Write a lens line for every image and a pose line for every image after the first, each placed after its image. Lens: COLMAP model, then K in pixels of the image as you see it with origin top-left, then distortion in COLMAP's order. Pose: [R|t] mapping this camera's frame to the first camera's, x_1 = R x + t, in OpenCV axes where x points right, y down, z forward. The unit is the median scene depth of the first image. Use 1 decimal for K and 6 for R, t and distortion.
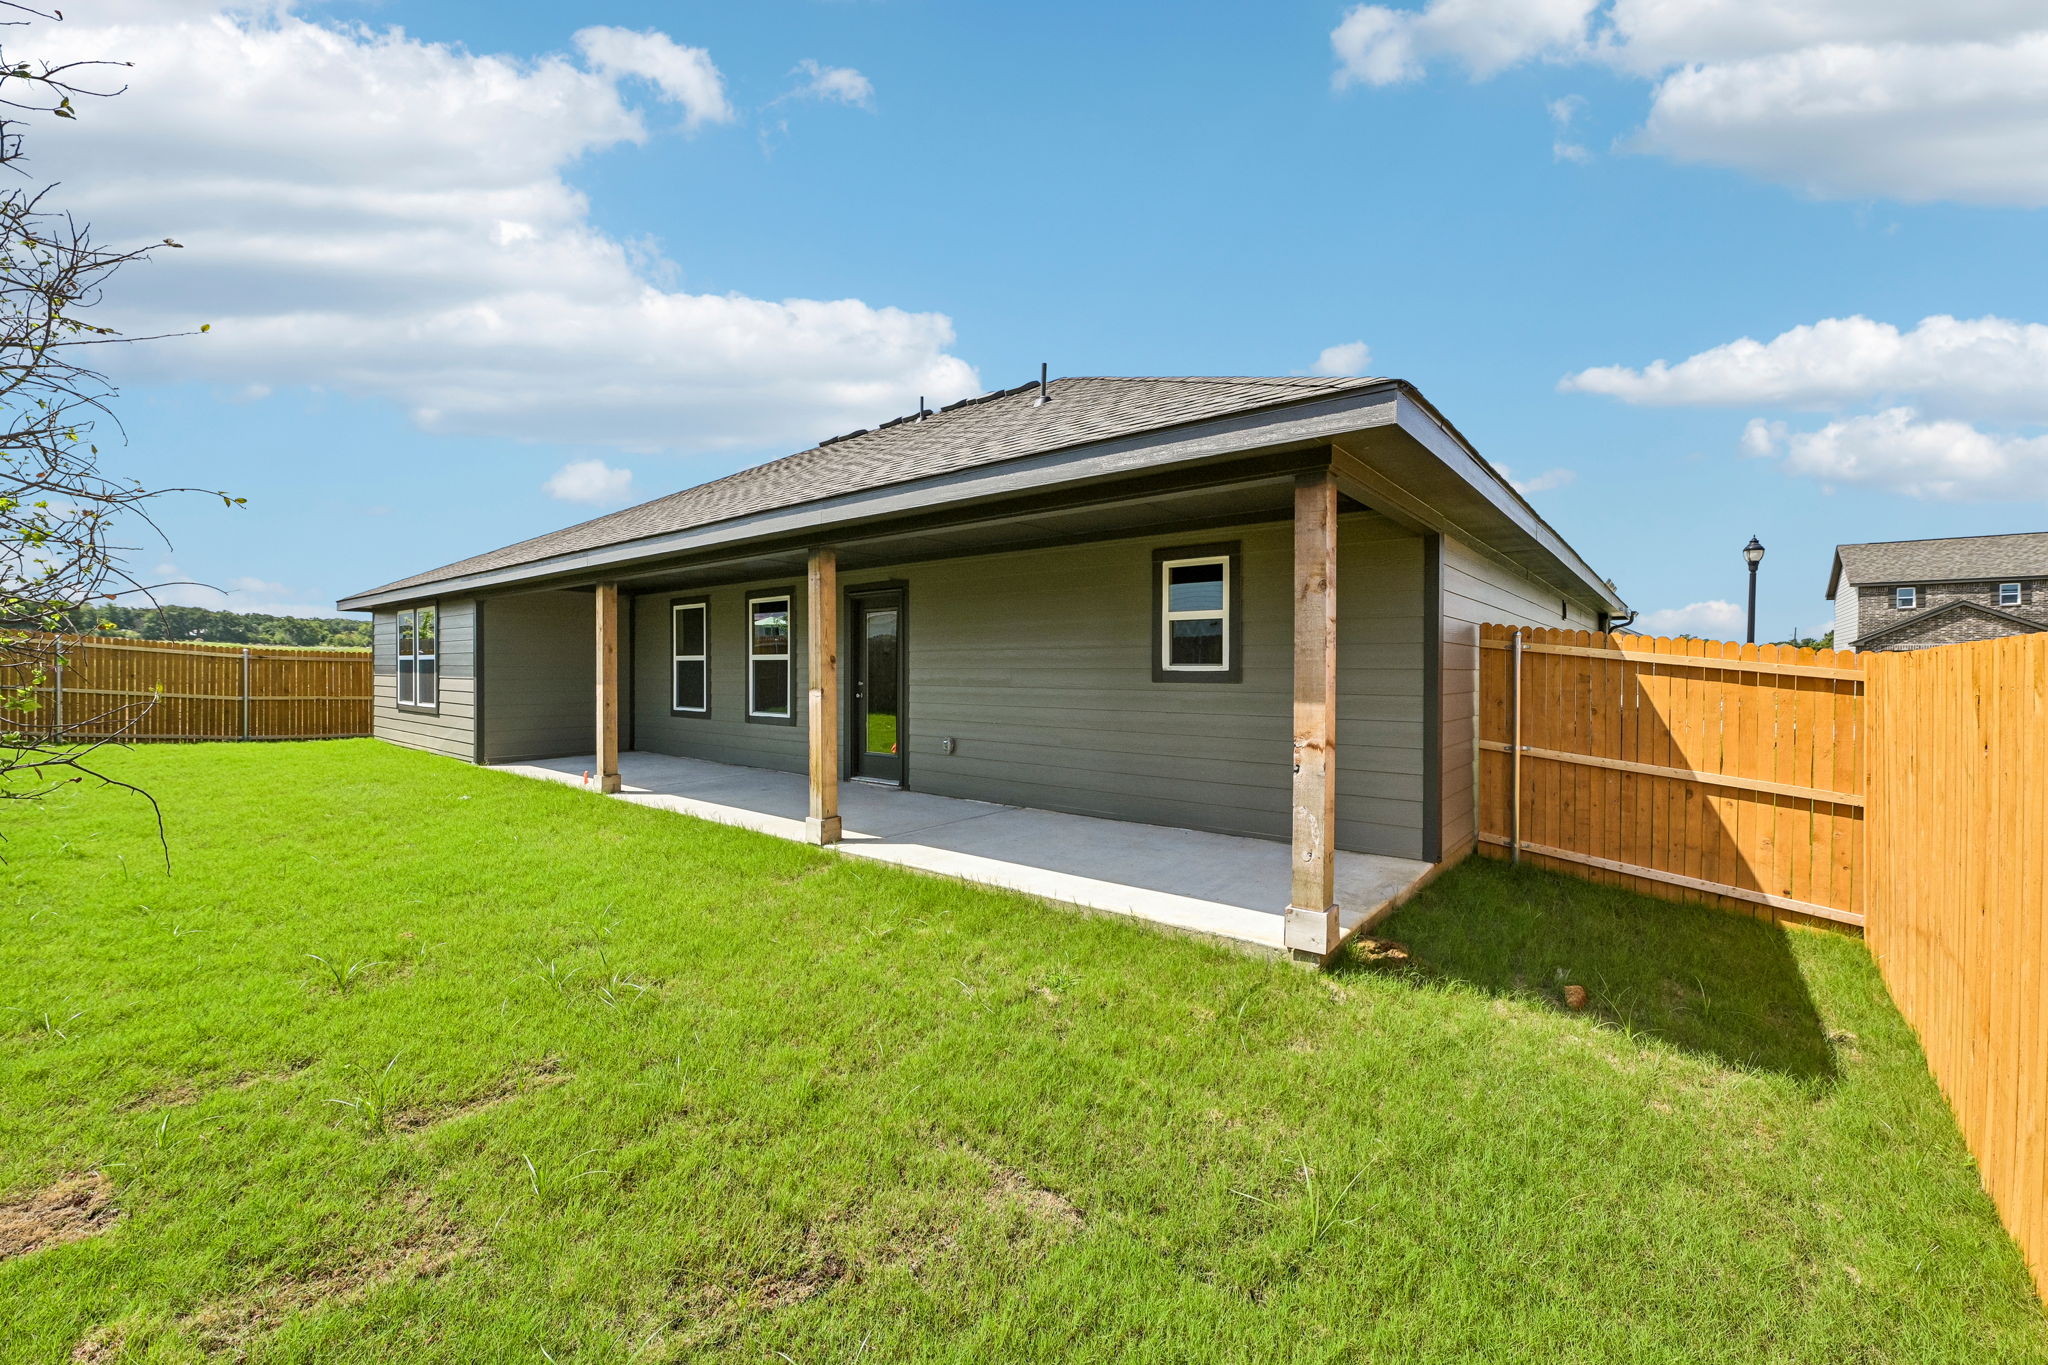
lens RADIAL K [[827.9, 0, 1027.5], [0, 827.9, 678.0], [0, 0, 1]] dist [-0.004398, -0.000417]
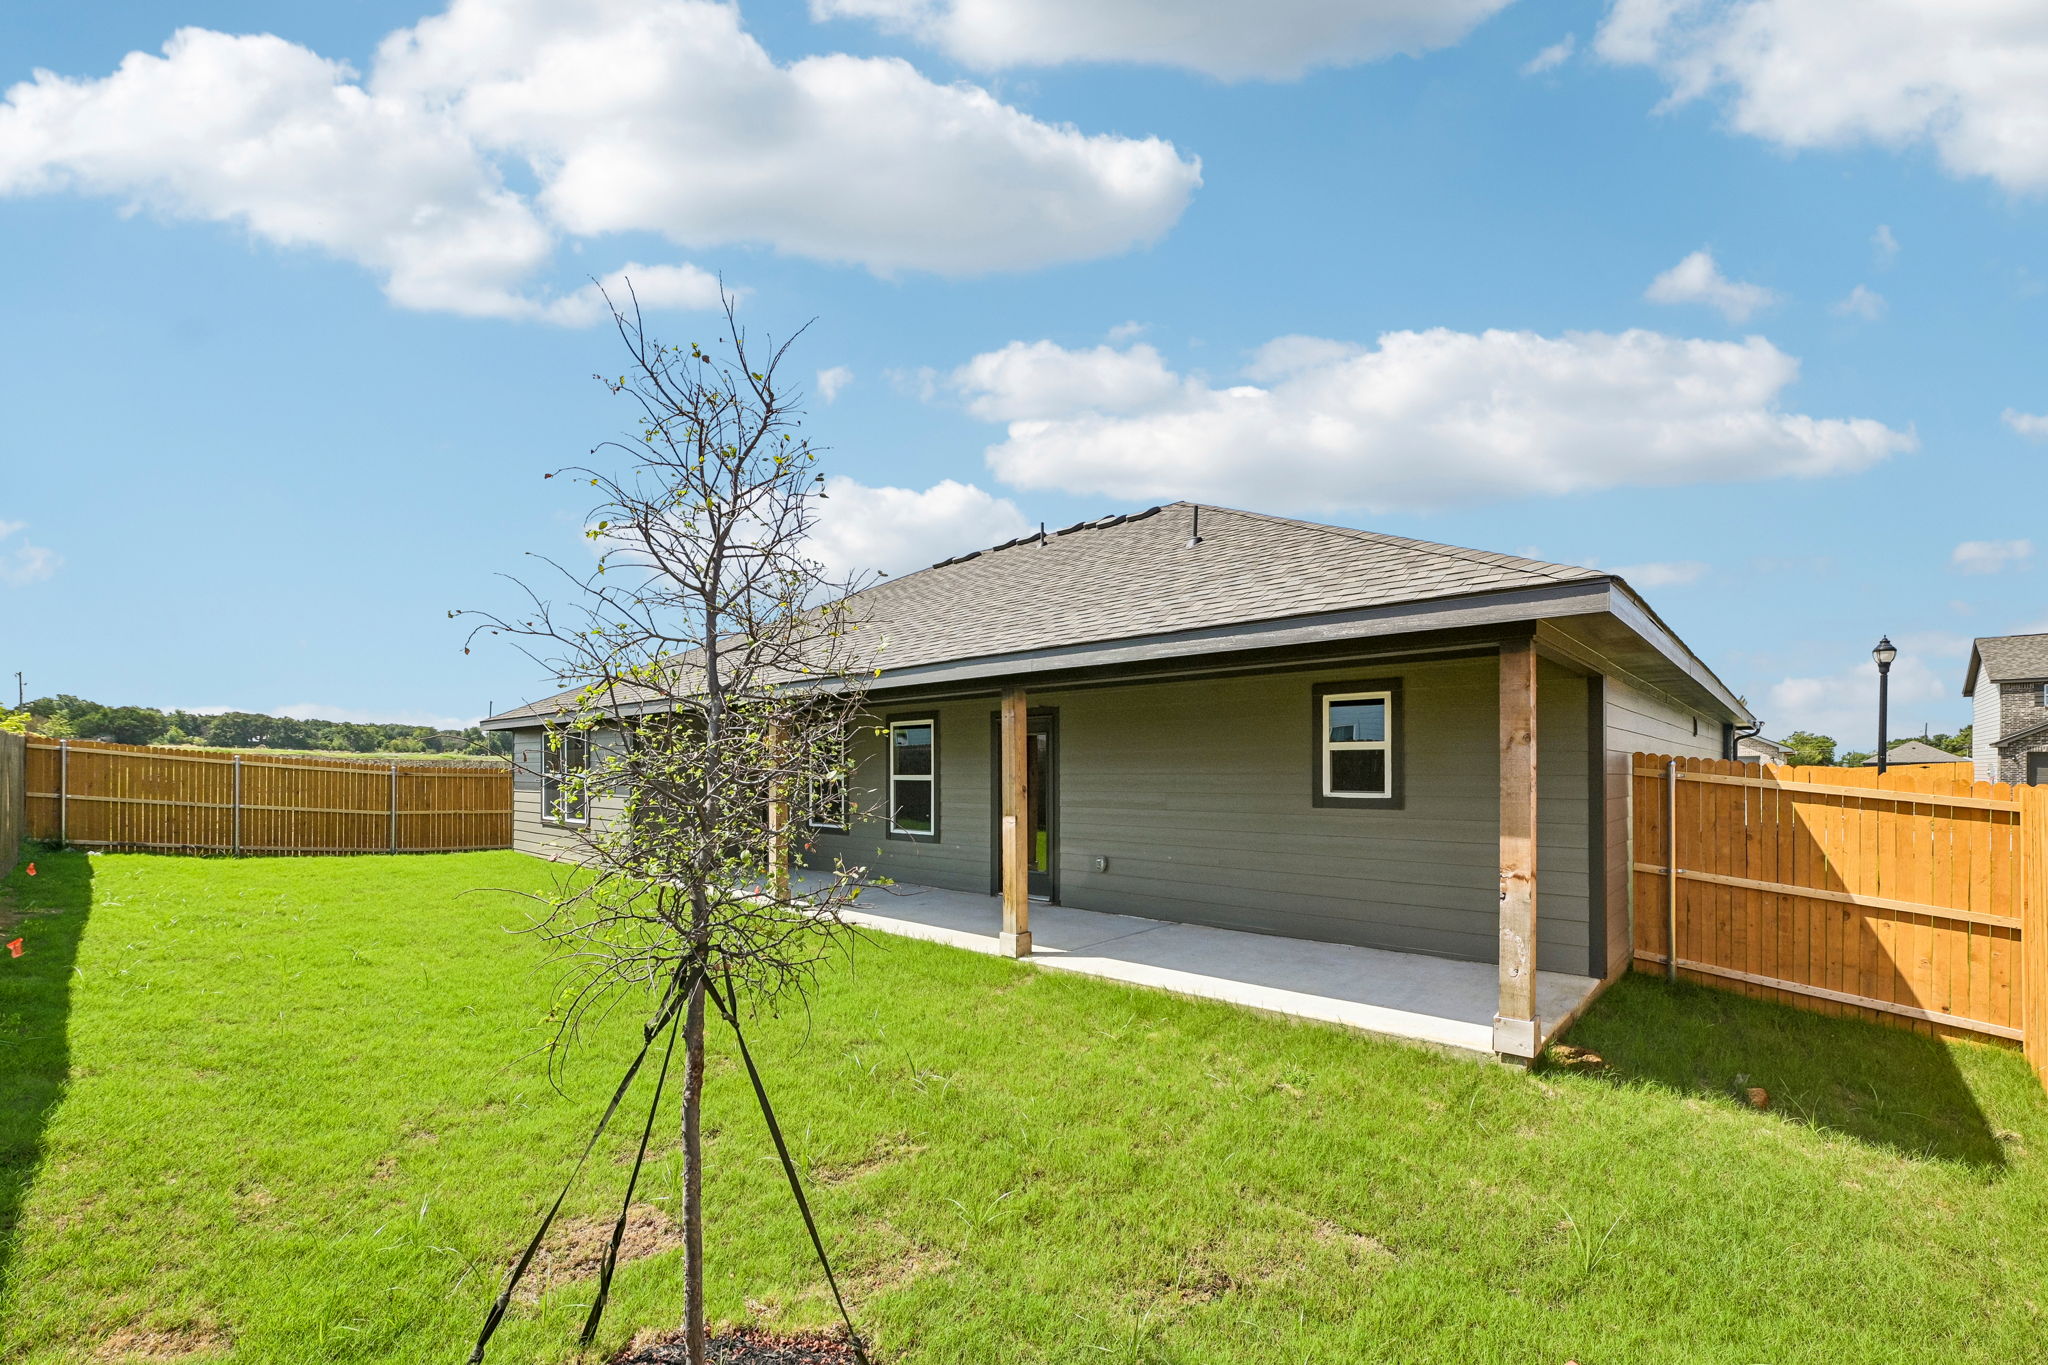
lens RADIAL K [[864.5, 0, 1028.2], [0, 864.5, 773.3], [0, 0, 1]] dist [-0.008729, 0.001414]
pose [[0.998320, -0.005114, -0.057715, -0.195054], [0.004678, 0.999959, -0.007692, -0.041013], [0.057752, 0.007409, 0.998303, -0.175733]]
